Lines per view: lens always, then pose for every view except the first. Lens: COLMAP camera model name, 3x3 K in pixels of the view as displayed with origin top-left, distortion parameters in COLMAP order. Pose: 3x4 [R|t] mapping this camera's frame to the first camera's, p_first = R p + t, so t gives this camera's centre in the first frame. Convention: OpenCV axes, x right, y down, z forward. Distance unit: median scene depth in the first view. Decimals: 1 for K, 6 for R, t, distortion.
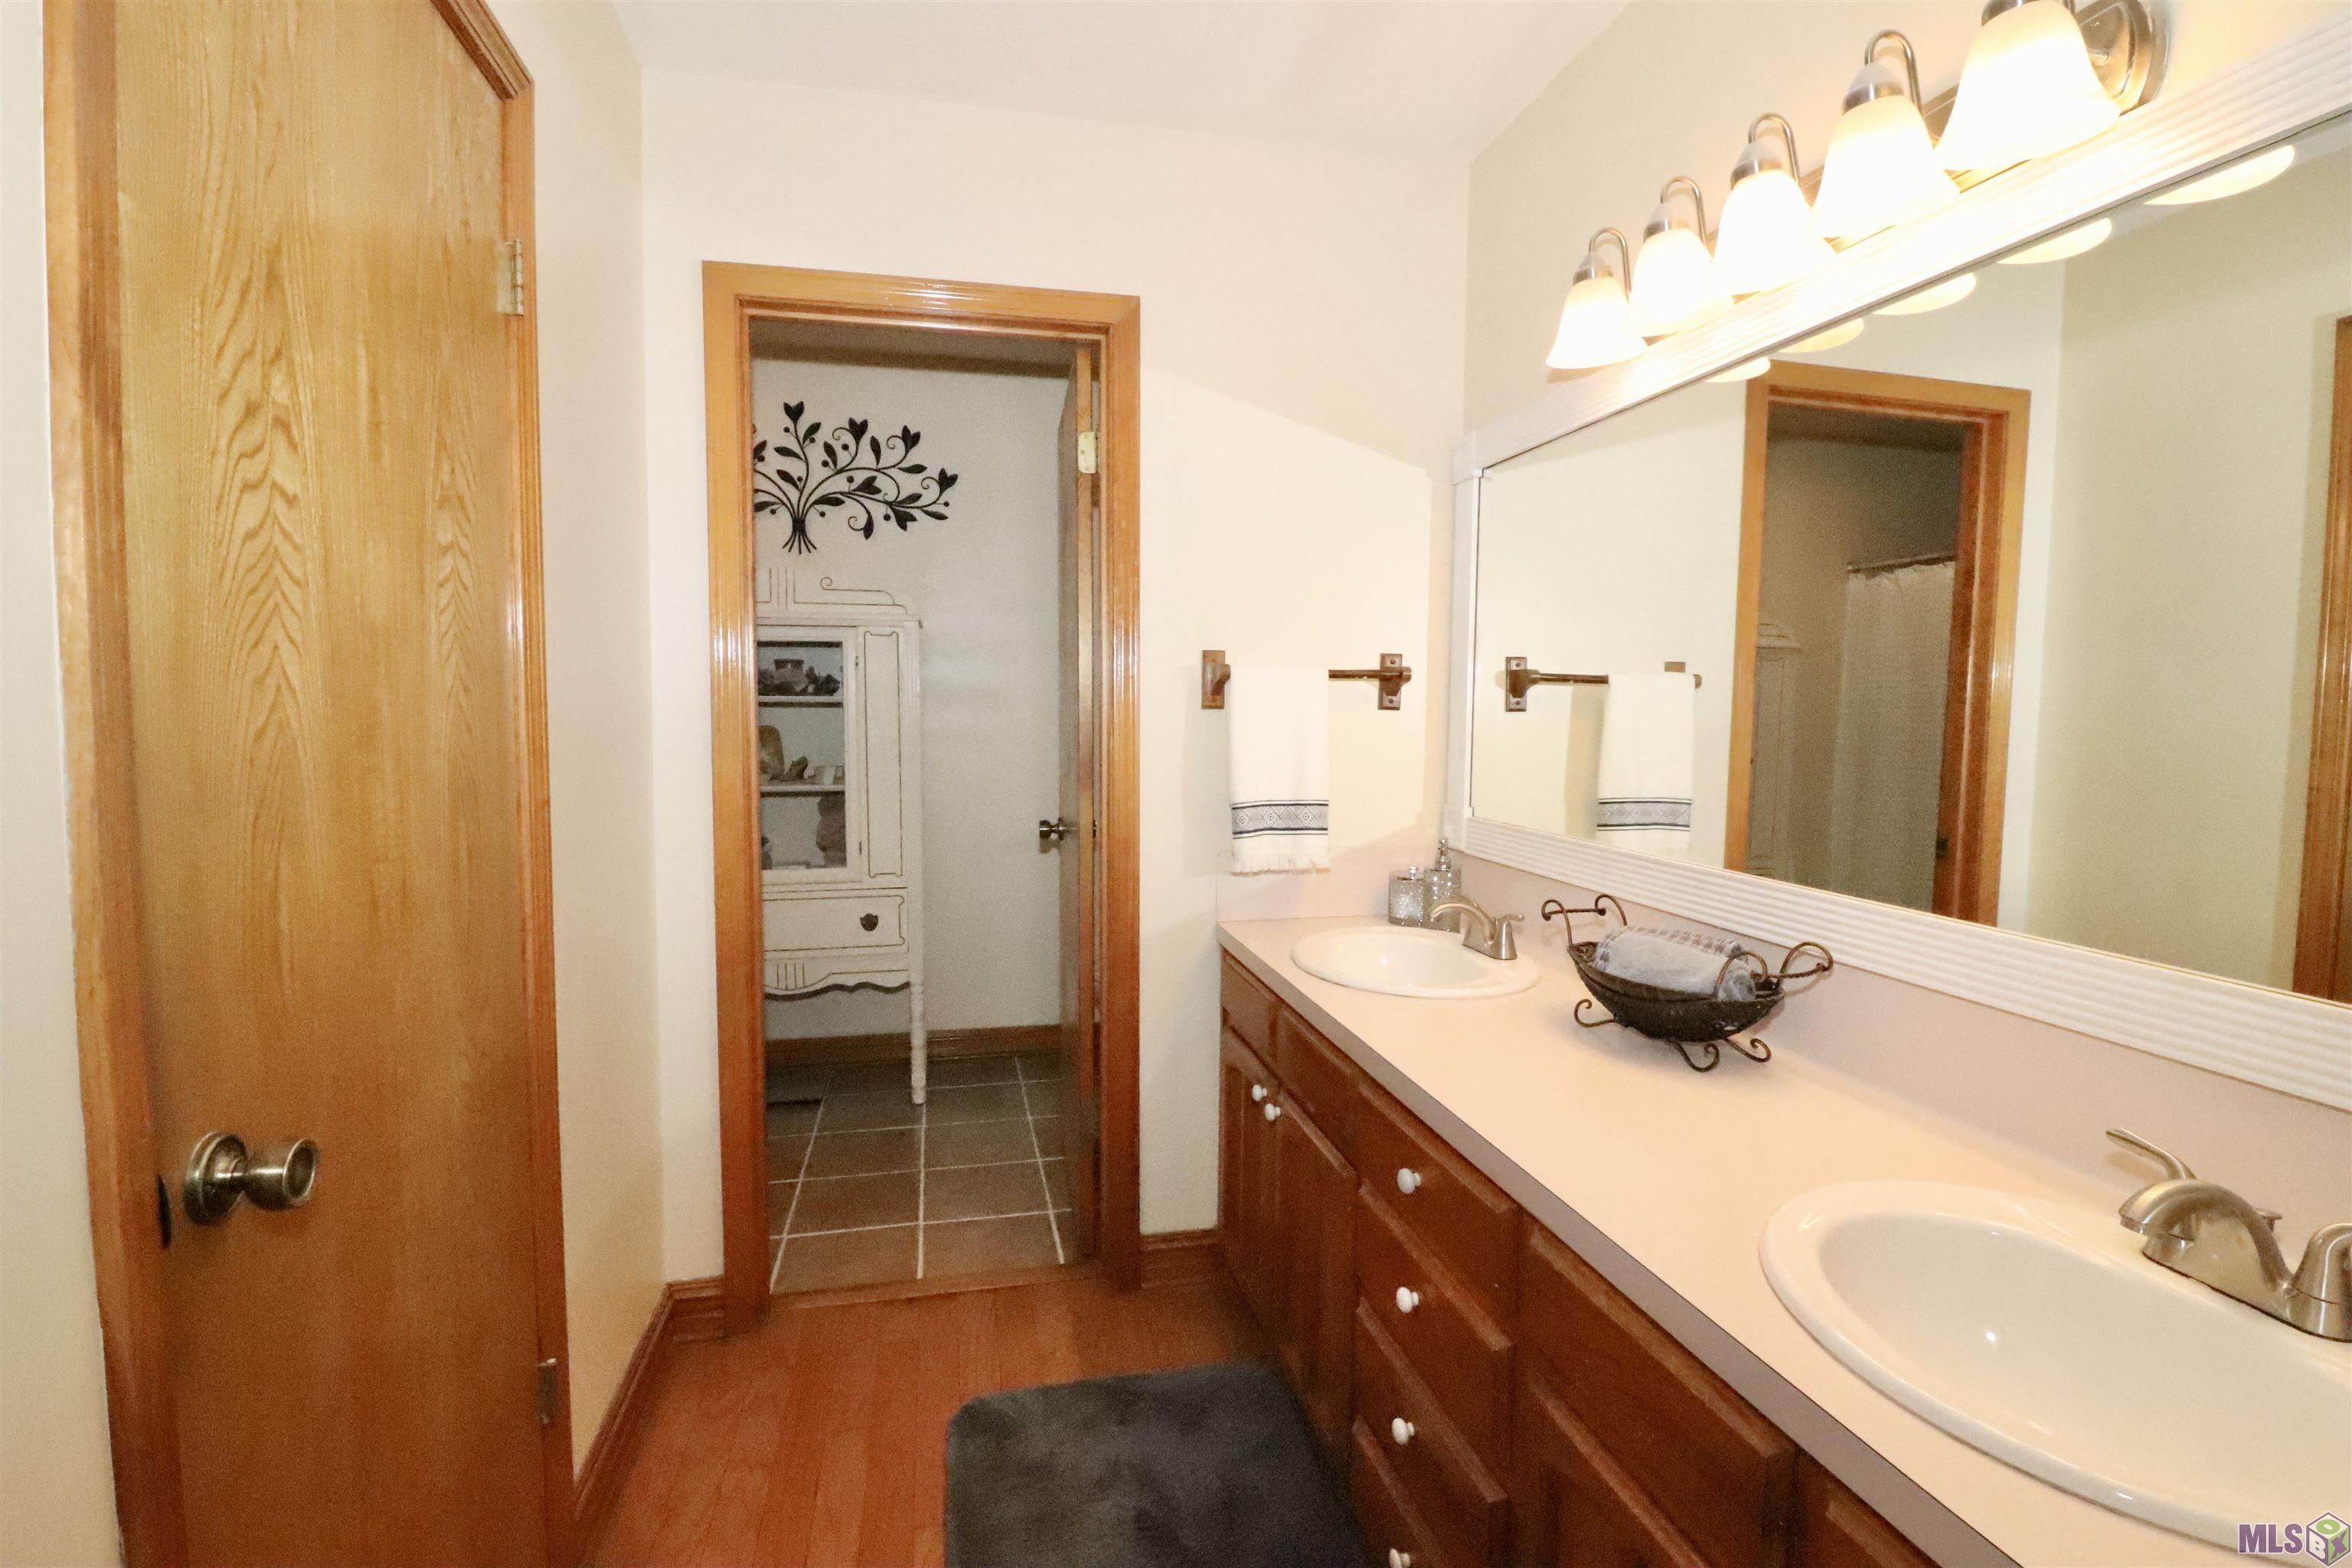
lens RADIAL K [[1078.6, 0, 1179.5], [0, 1078.6, 778.4], [0, 0, 1]] dist [-0.017727, -0.000637]
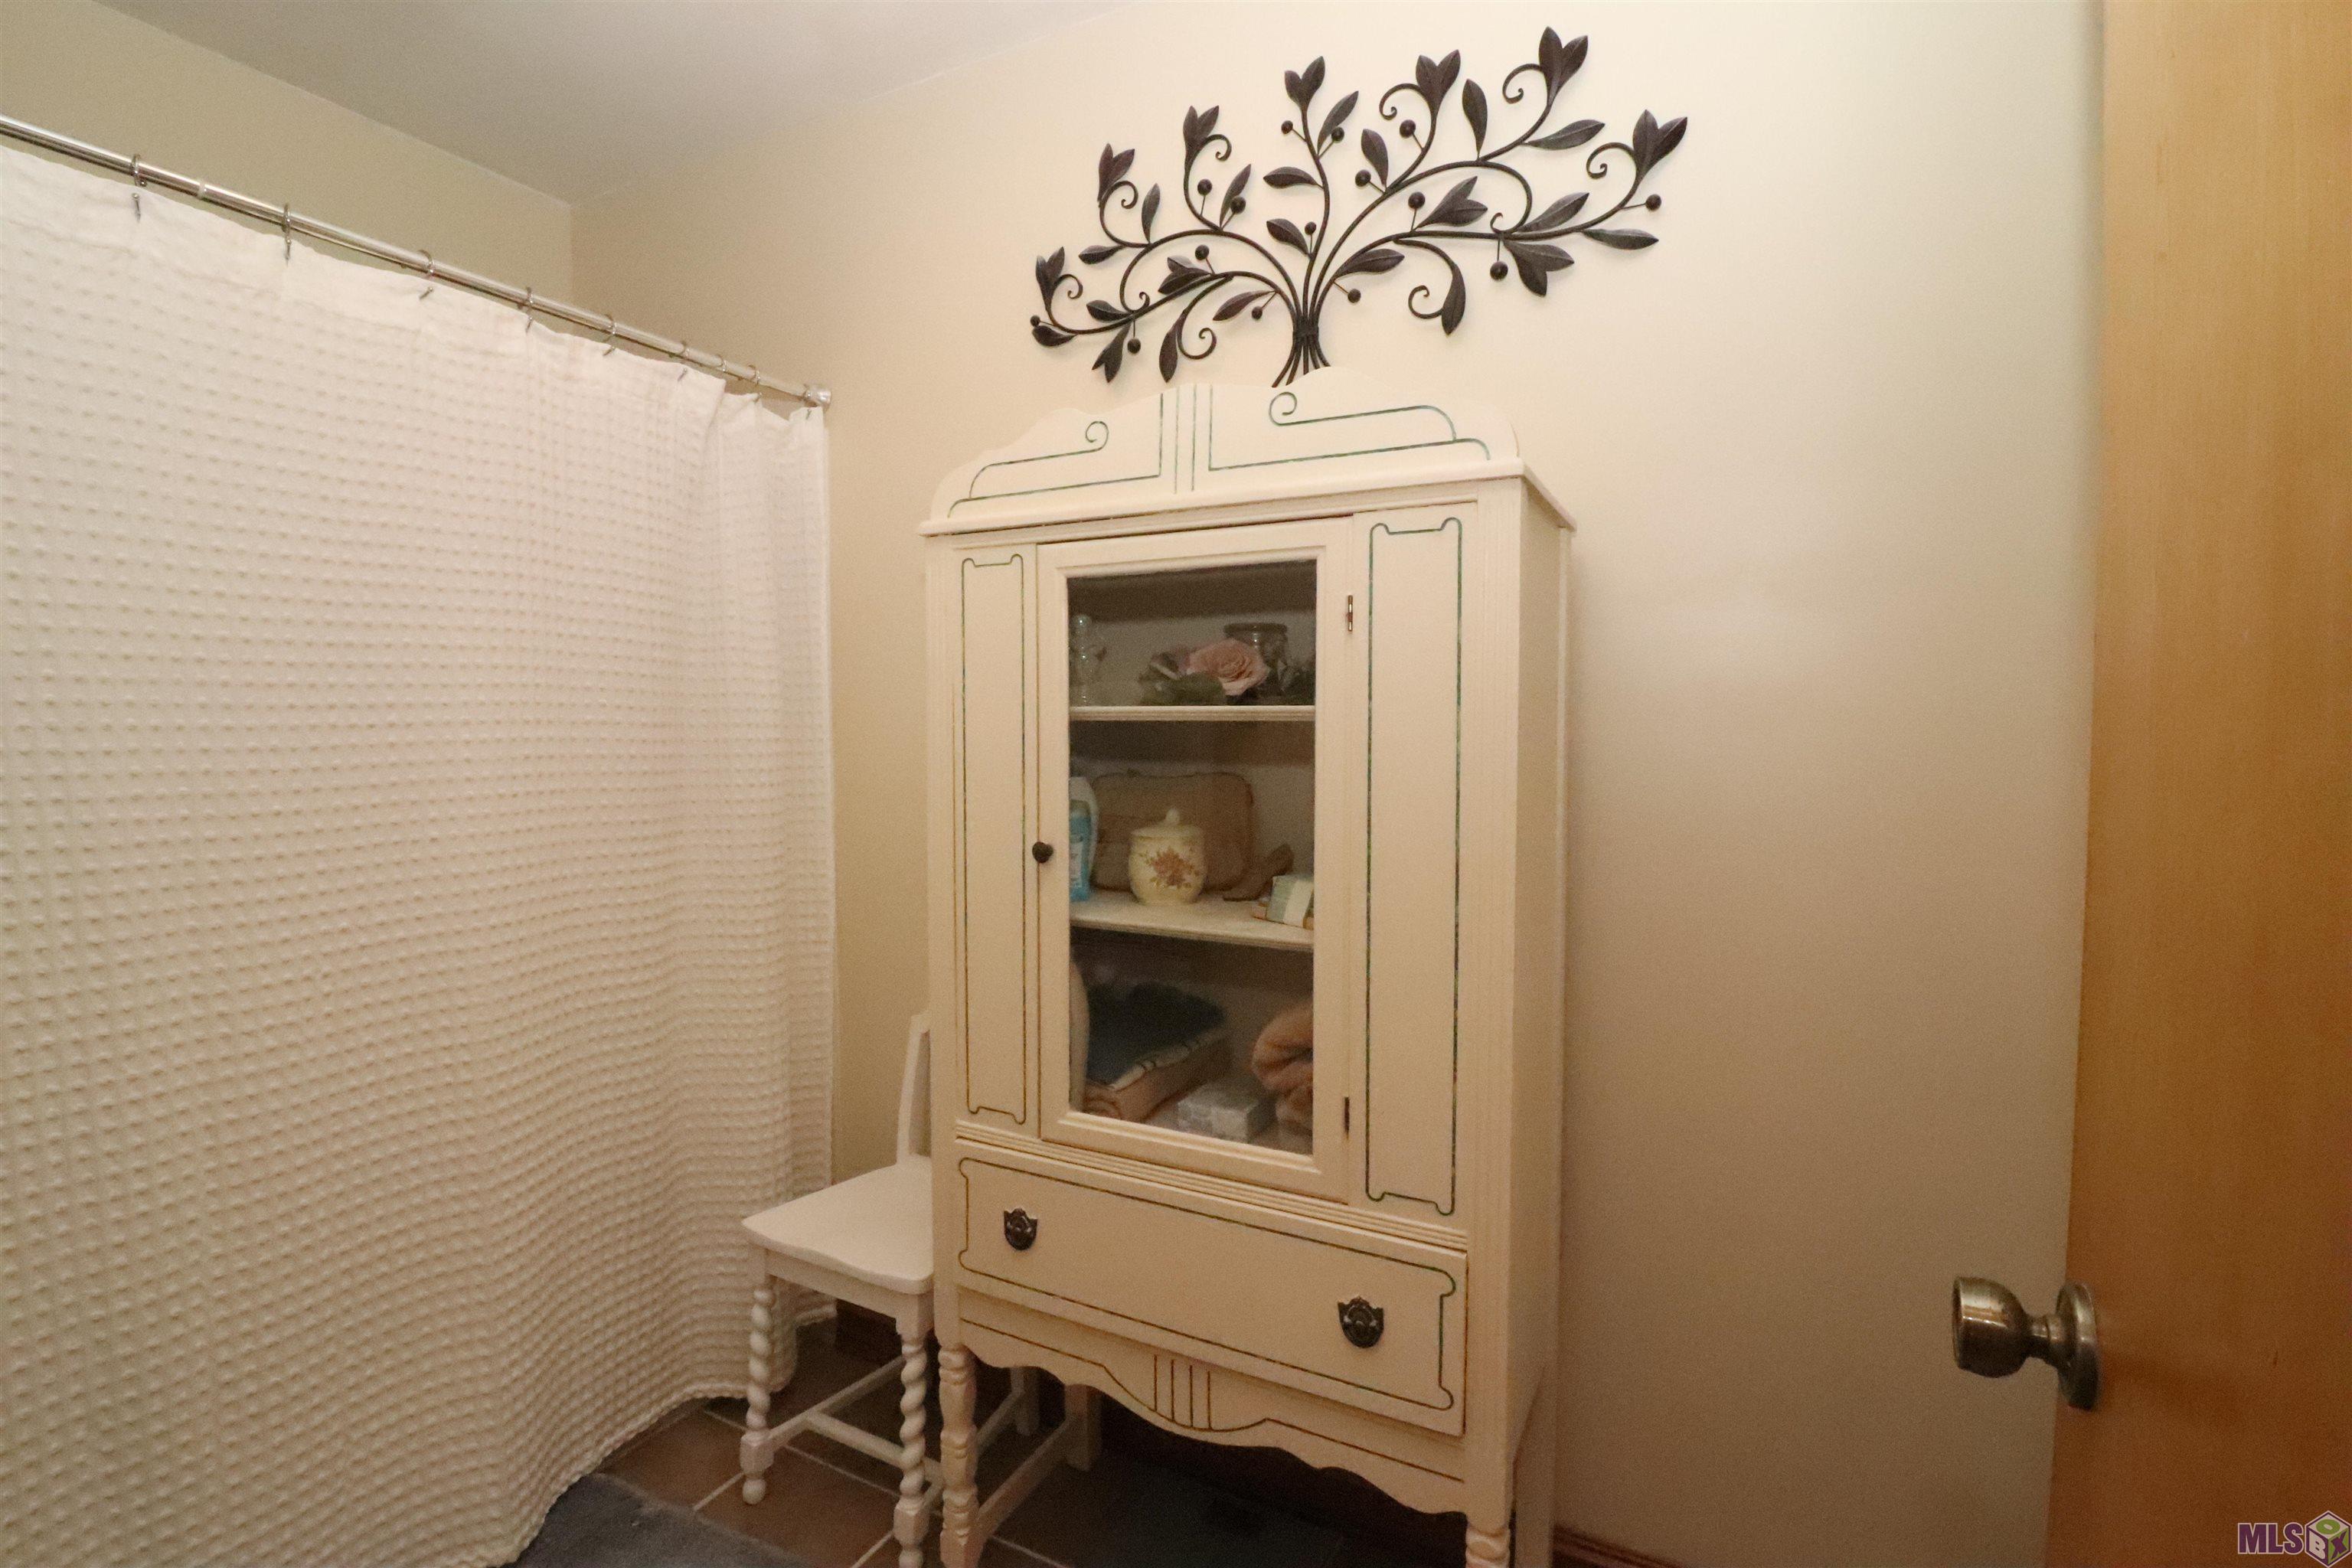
lens RADIAL K [[1078.6, 0, 1179.1], [0, 1078.6, 780.7], [0, 0, 1]] dist [-0.017727, -0.000637]
pose [[0.763900, 0.033558, -0.644462, -0.095781], [-0.047132, 0.998881, -0.003854, -0.042085], [0.643612, 0.033319, 0.764627, 0.620862]]
